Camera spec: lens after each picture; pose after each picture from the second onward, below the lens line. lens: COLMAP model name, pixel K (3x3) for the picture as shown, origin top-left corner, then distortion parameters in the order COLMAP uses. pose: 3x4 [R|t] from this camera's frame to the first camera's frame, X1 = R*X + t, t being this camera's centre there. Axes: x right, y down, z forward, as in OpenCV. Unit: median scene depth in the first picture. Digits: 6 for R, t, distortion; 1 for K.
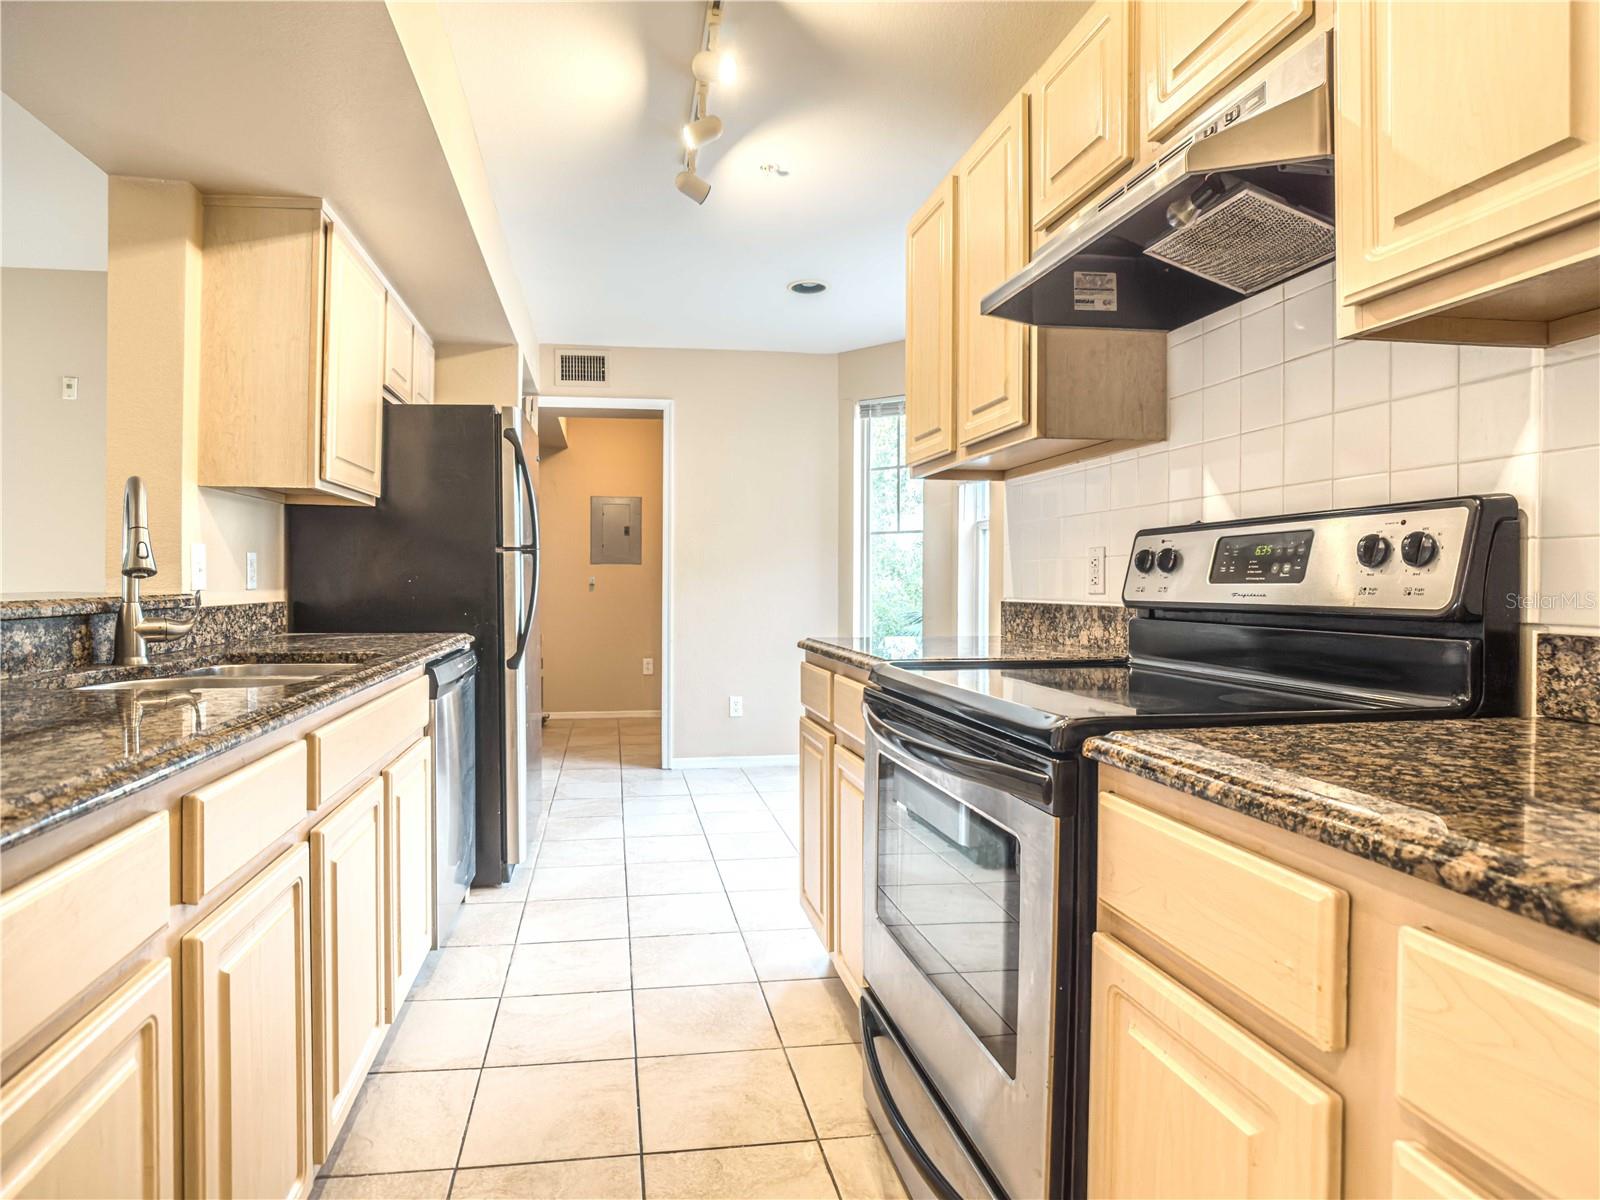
lens RADIAL K [[873.7, 0, 723.7], [0, 873.7, 569.7], [0, 0, 1]] dist [-0.000886, 0.000031]
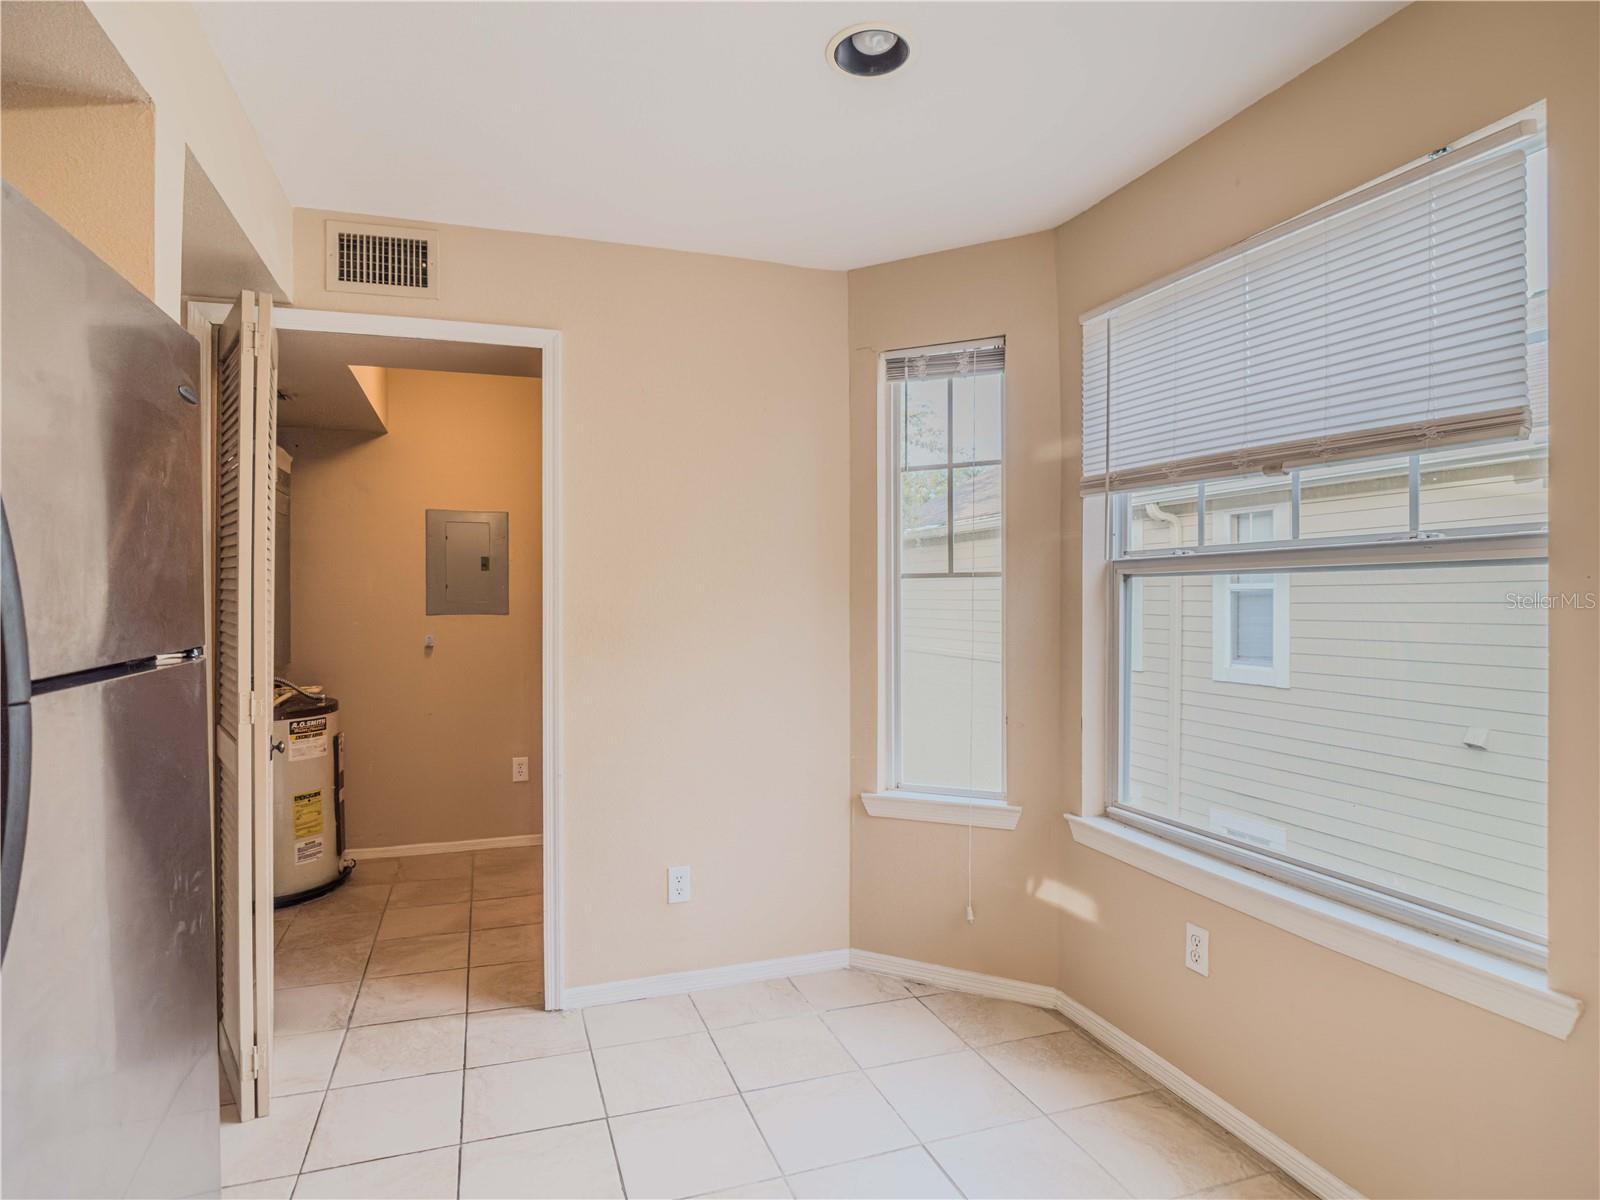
lens RADIAL K [[888.5, 0, 800.0], [0, 888.5, 600.0], [0, 0, 1]] dist [-0.053739, 0.024127]
pose [[0.977182, -0.006320, 0.212309, -0.029622], [0.004387, 0.999945, 0.009573, -0.031839], [-0.212358, -0.008423, 0.977156, 0.430930]]
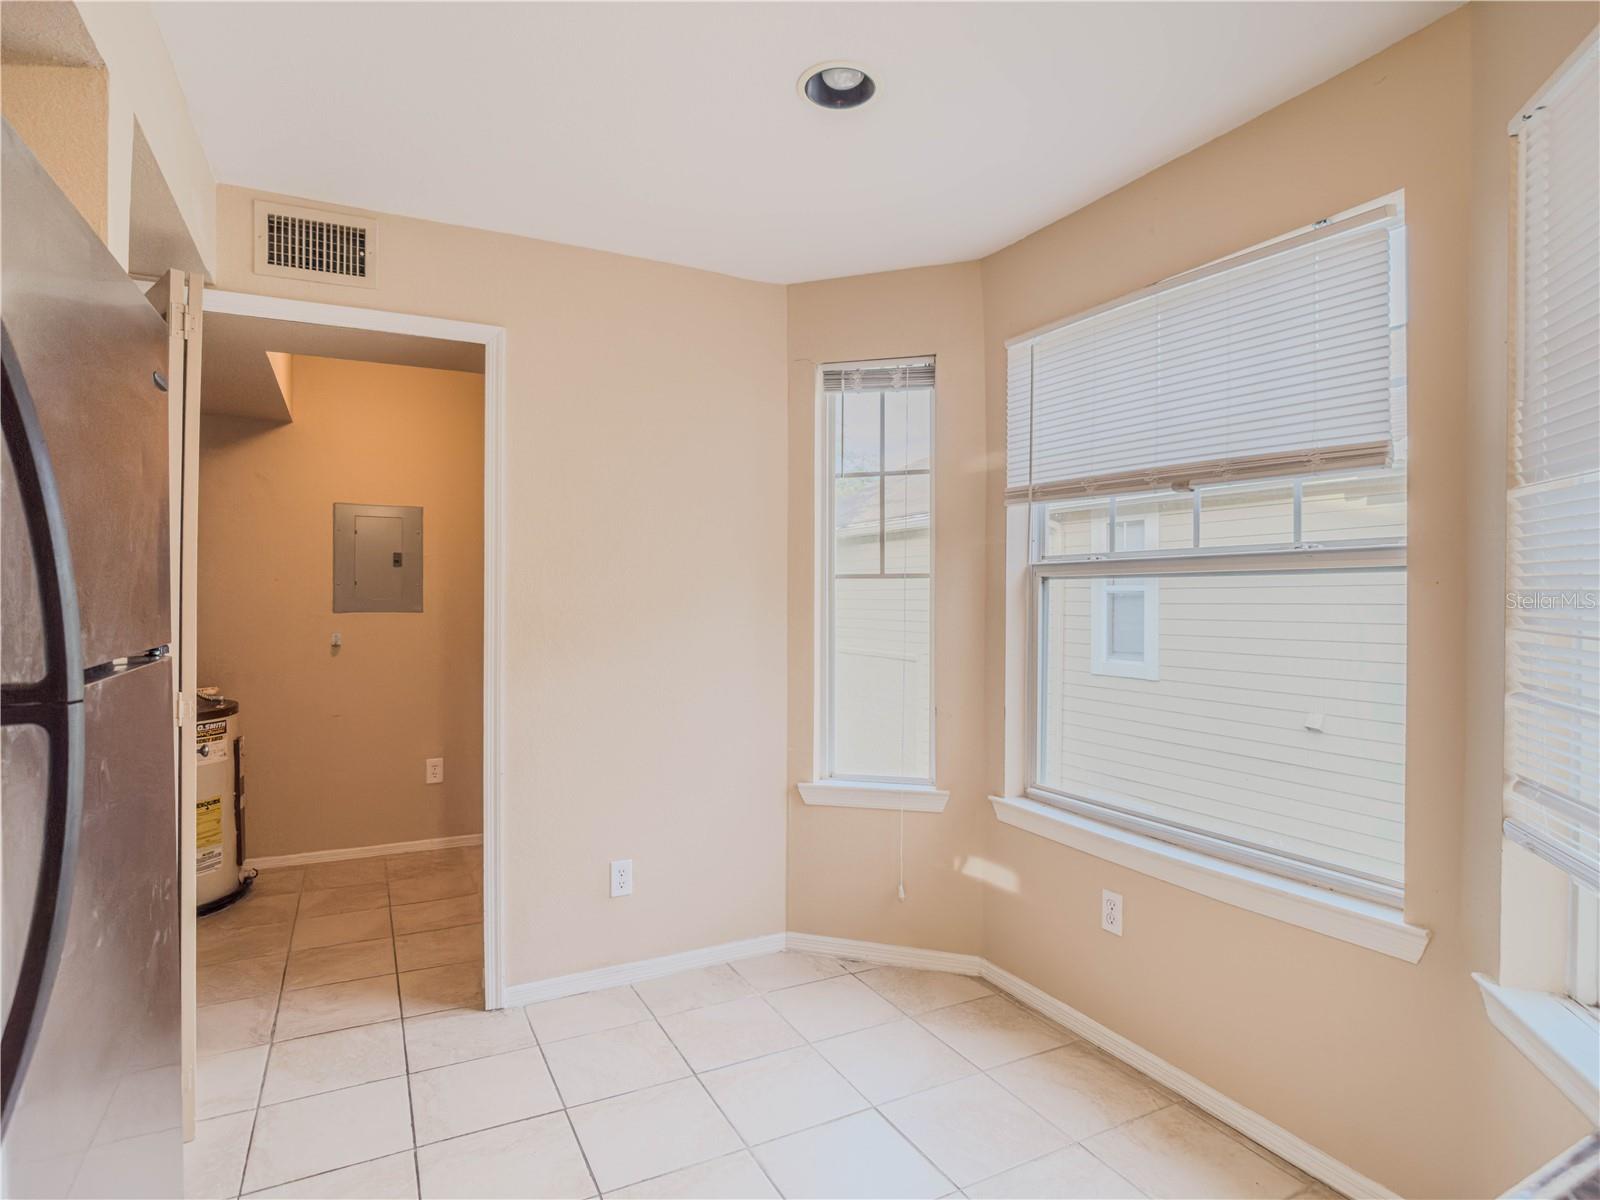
lens RADIAL K [[865.7, 0, 837.5], [0, 865.7, 597.4], [0, 0, 1]] dist [-0.049529, 0.017407]
pose [[0.928453, -0.000960, 0.371448, -0.063206], [-0.001932, 0.999971, 0.007413, -0.031747], [-0.371444, -0.007600, 0.928424, 0.427463]]
